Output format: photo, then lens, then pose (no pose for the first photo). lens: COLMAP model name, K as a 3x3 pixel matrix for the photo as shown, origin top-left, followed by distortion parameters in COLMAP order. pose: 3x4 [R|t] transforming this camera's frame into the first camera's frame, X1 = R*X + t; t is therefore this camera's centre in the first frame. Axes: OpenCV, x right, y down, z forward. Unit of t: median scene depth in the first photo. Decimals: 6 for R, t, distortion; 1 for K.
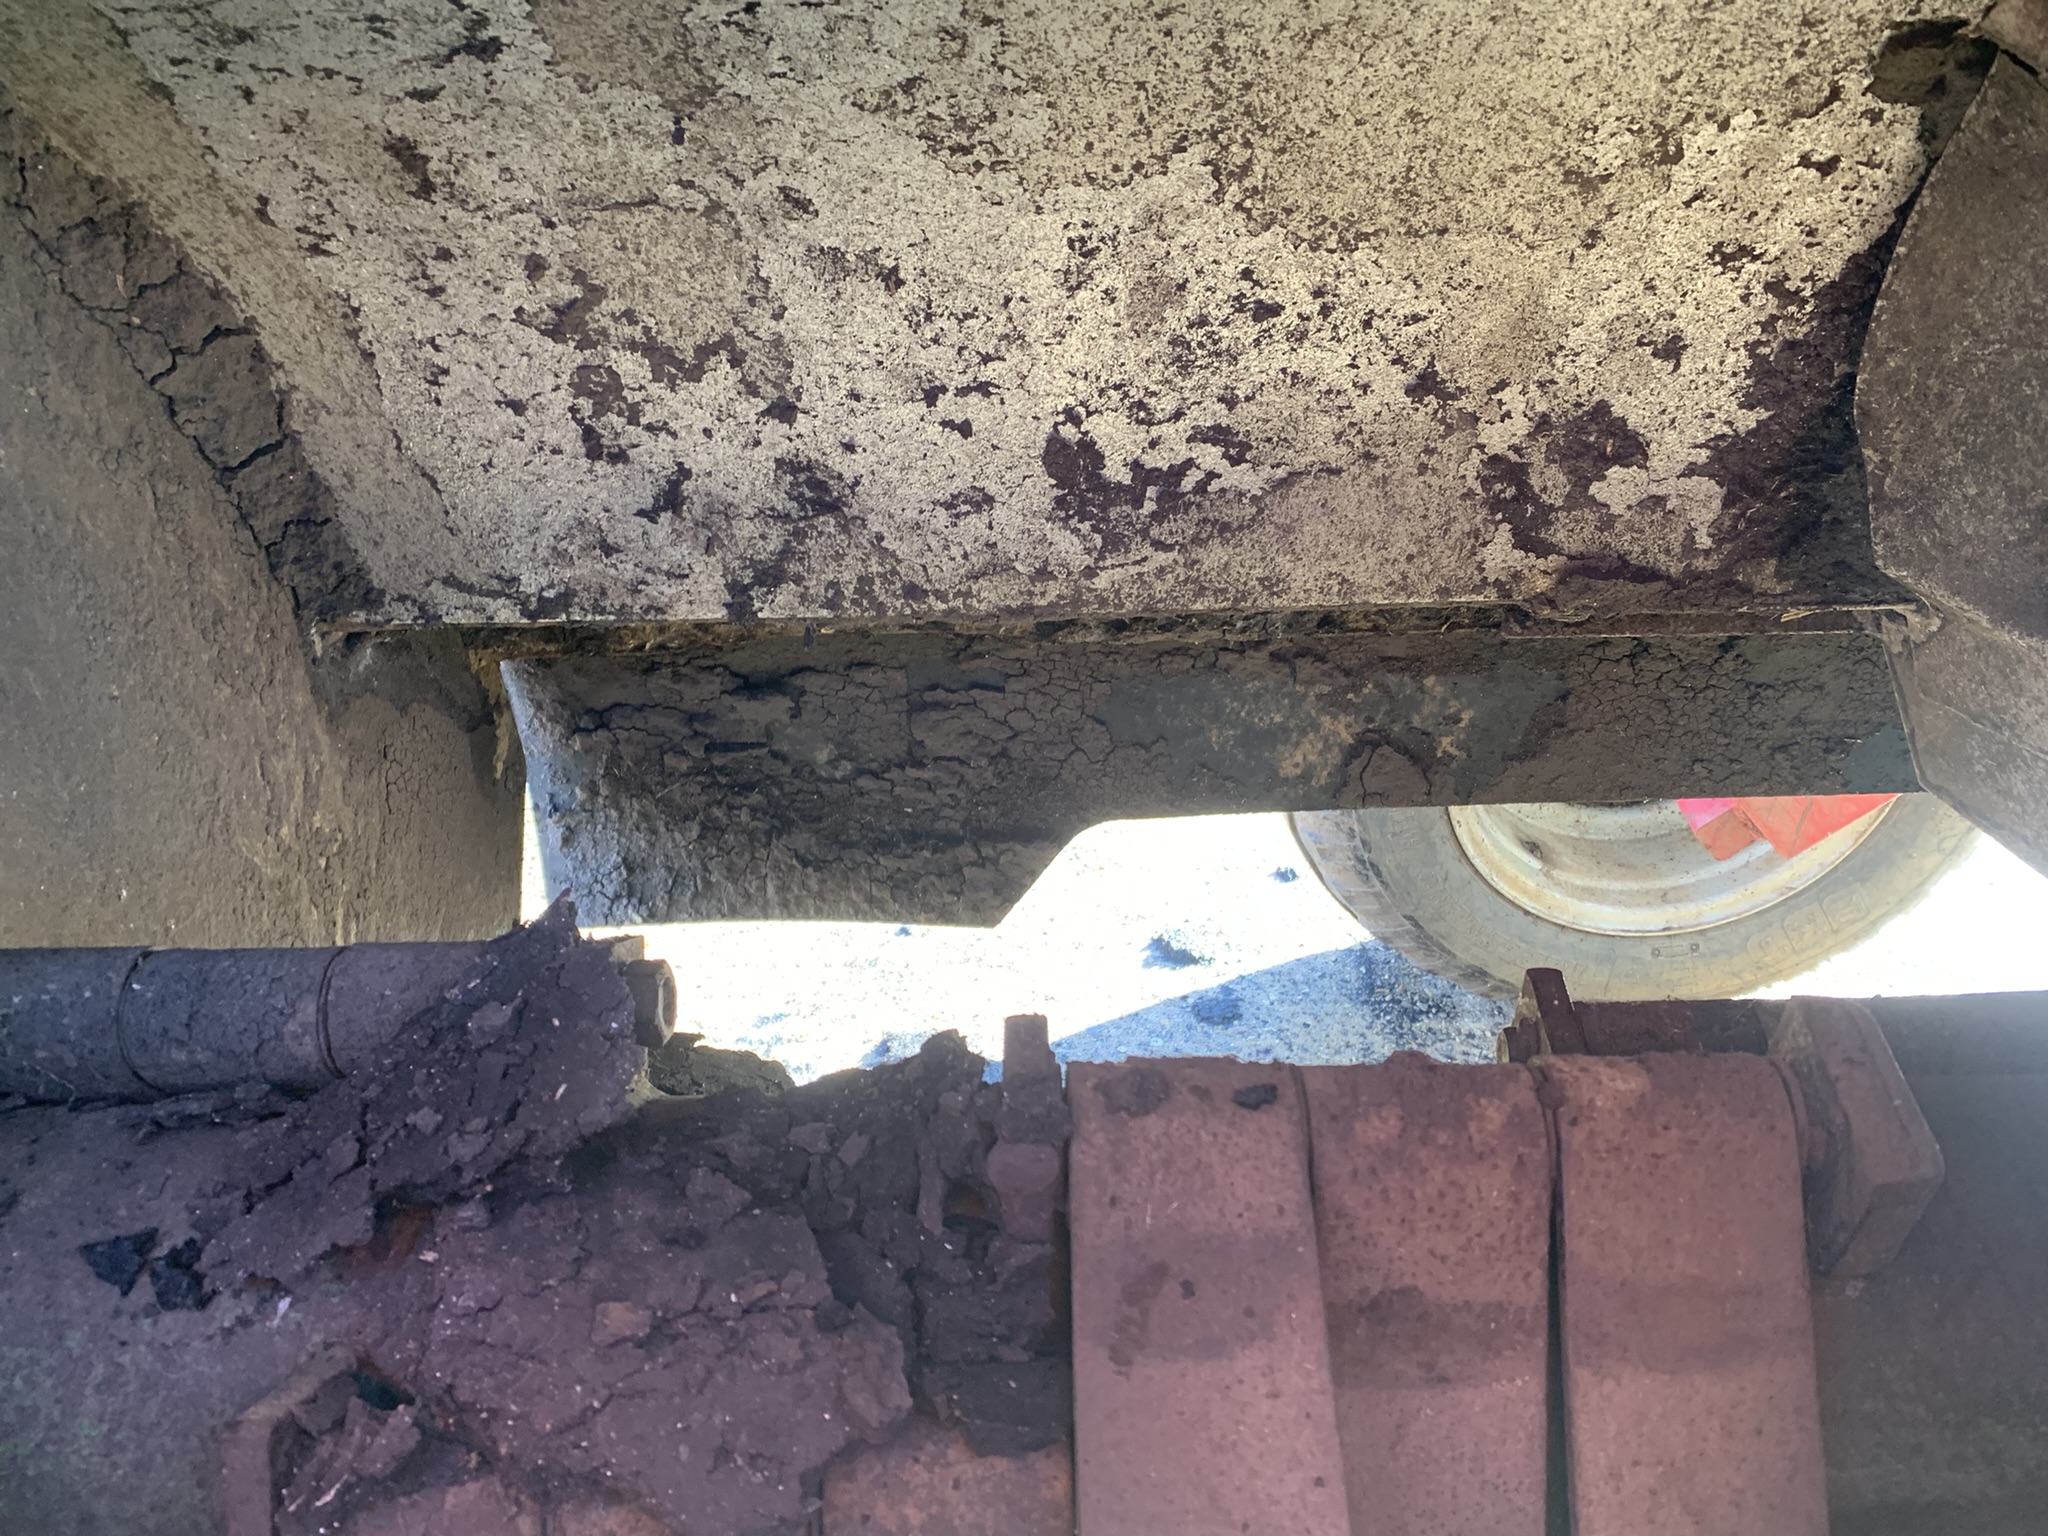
lens RADIAL K [[1507.3, 0, 1024.0], [0, 1507.3, 768.0], [0, 0, 1]] dist [0.006736, -0.009852]
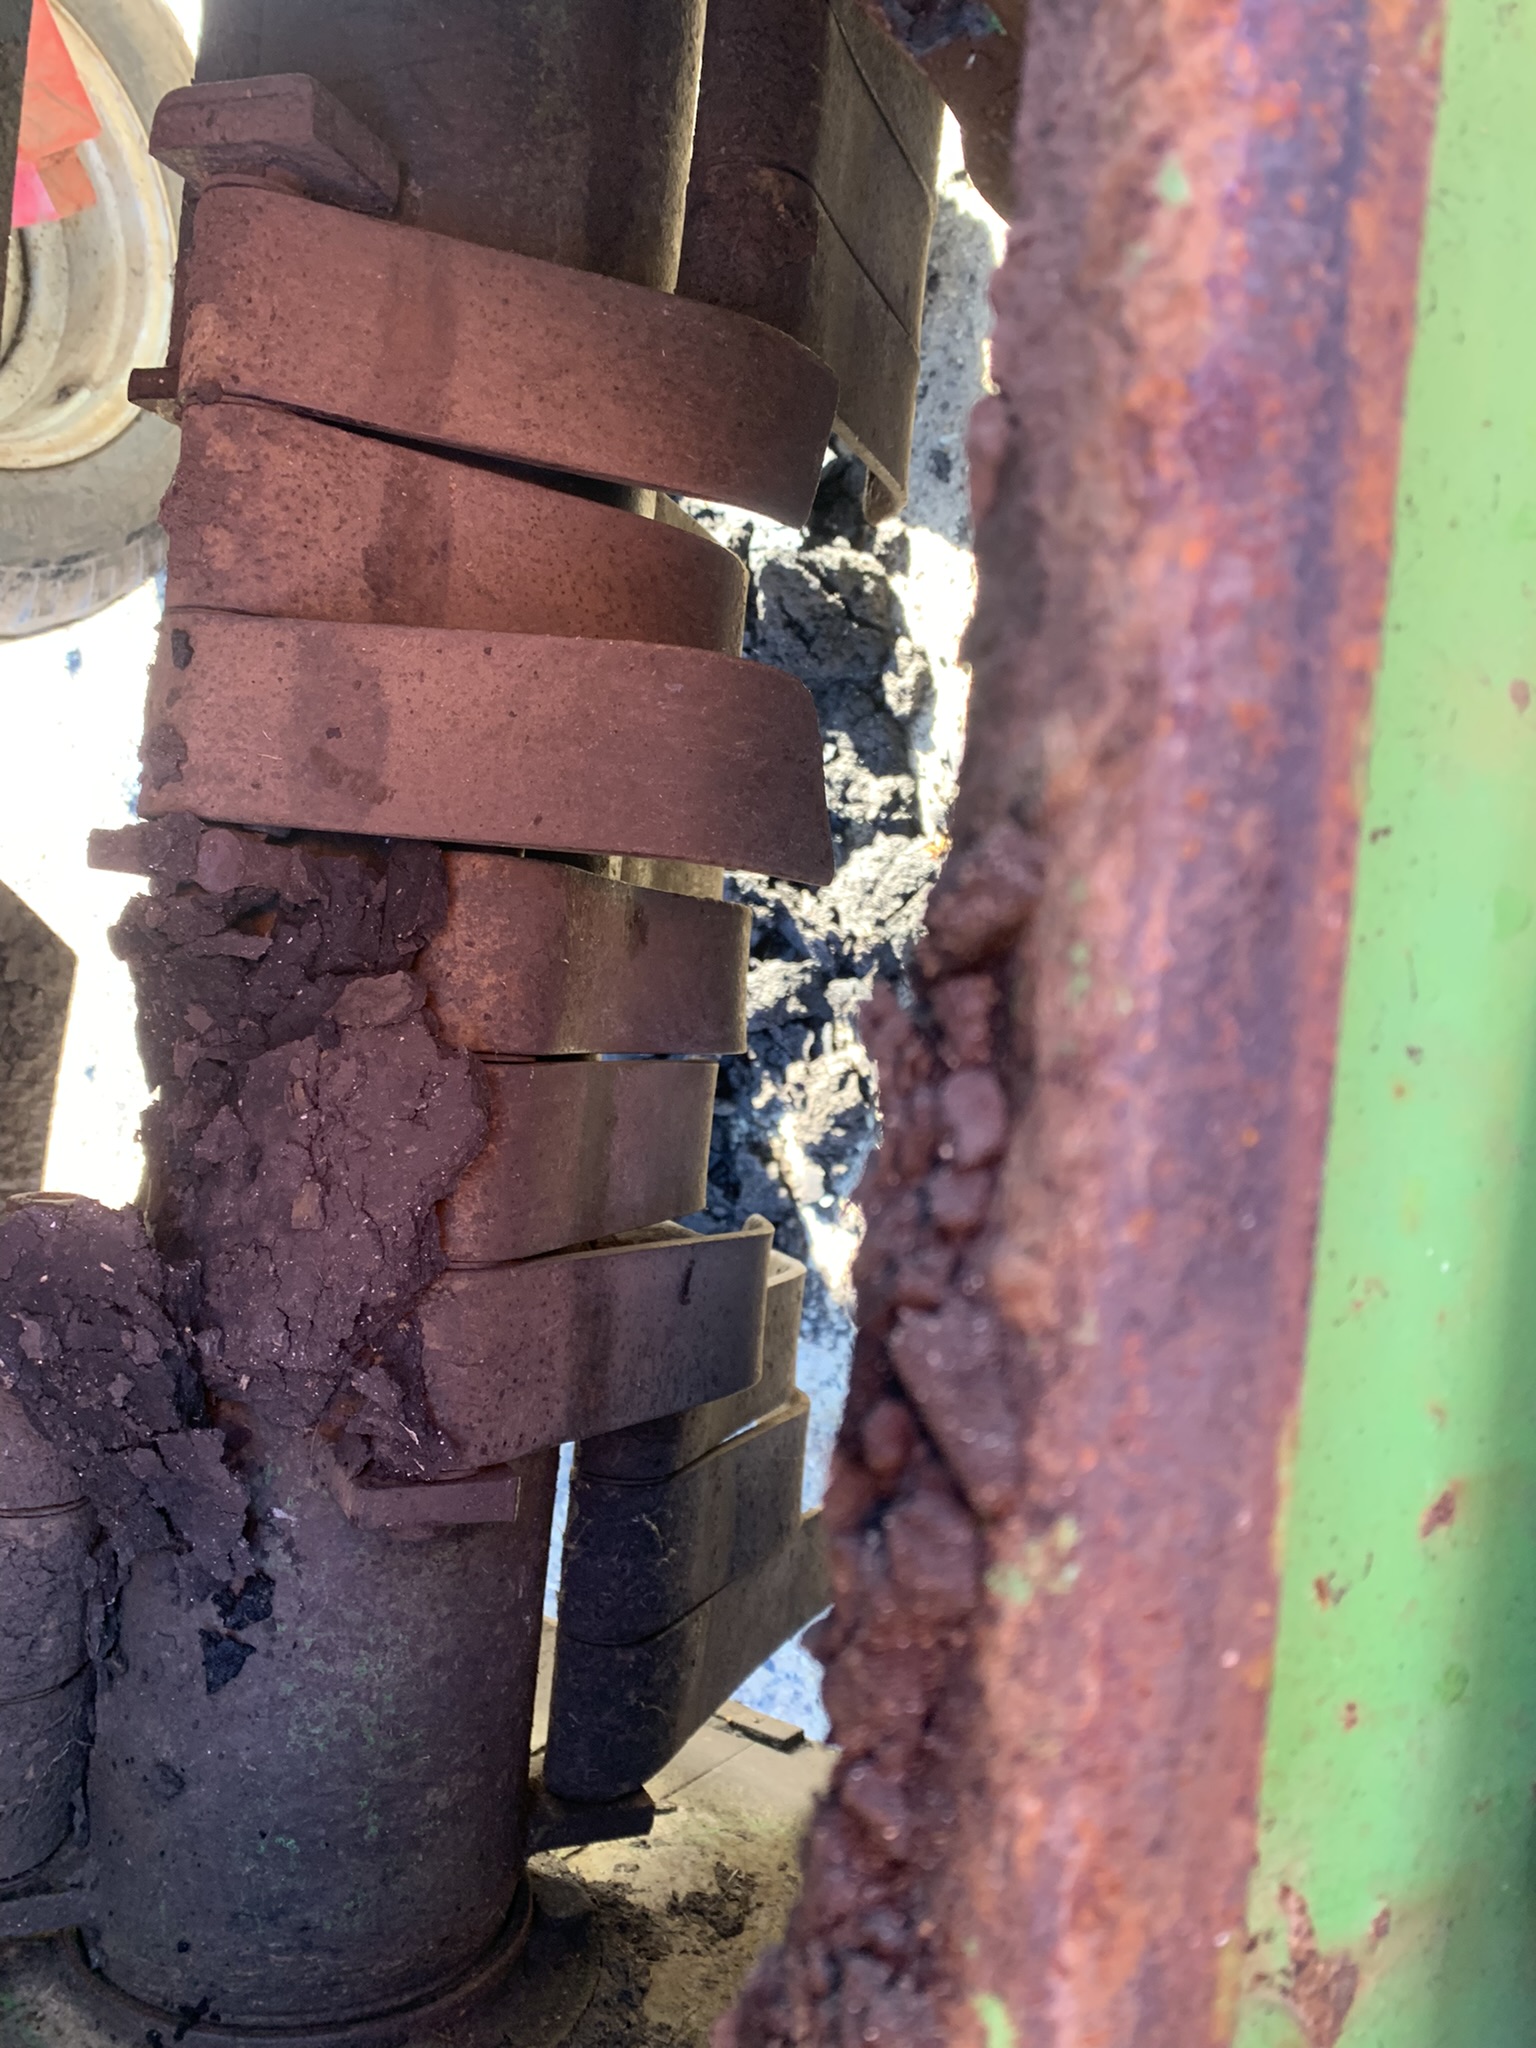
lens RADIAL K [[1579.2, 0, 768.0], [0, 1579.2, 1024.0], [0, 0, 1]] dist [0.004277, -0.009360]
pose [[0.101571, -0.994448, 0.027496, -0.112390], [0.884993, 0.102947, 0.454080, 0.099364], [-0.454390, -0.021788, 0.890536, -0.256142]]
